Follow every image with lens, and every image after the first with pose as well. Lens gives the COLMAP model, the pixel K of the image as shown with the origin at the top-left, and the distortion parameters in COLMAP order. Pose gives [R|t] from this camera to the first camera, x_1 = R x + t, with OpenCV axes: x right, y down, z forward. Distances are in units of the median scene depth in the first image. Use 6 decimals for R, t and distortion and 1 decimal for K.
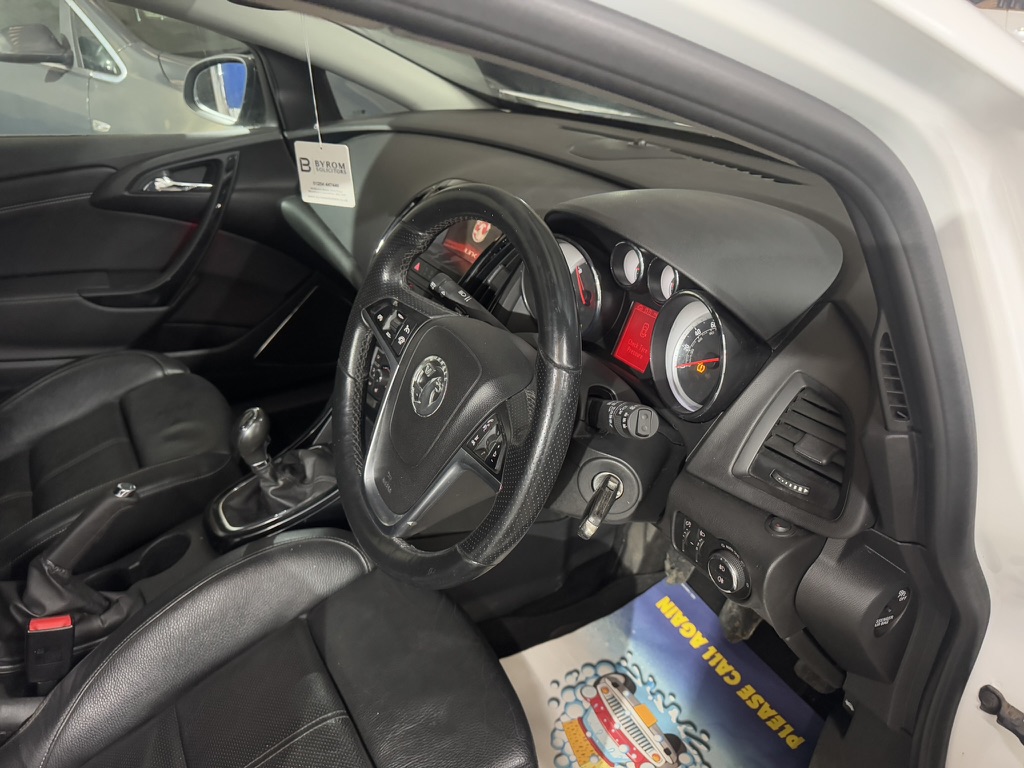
lens RADIAL K [[718.3, 0, 516.8], [0, 718.3, 377.4], [0, 0, 1]] dist [0.057134, -0.071770]
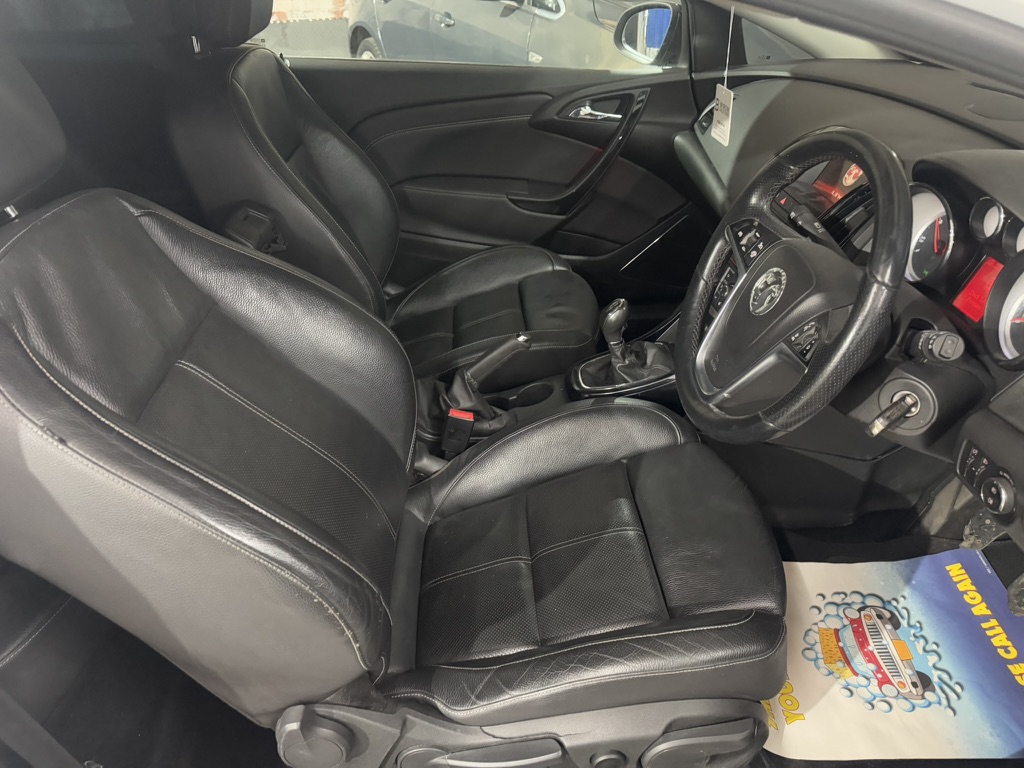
lens RADIAL K [[718.3, 0, 516.8], [0, 718.3, 377.4], [0, 0, 1]] dist [0.057134, -0.071770]
pose [[0.875104, 0.232145, -0.424621, 0.043089], [-0.200684, 0.972512, 0.118091, 0.064938], [0.440363, -0.018128, 0.897637, -0.211743]]
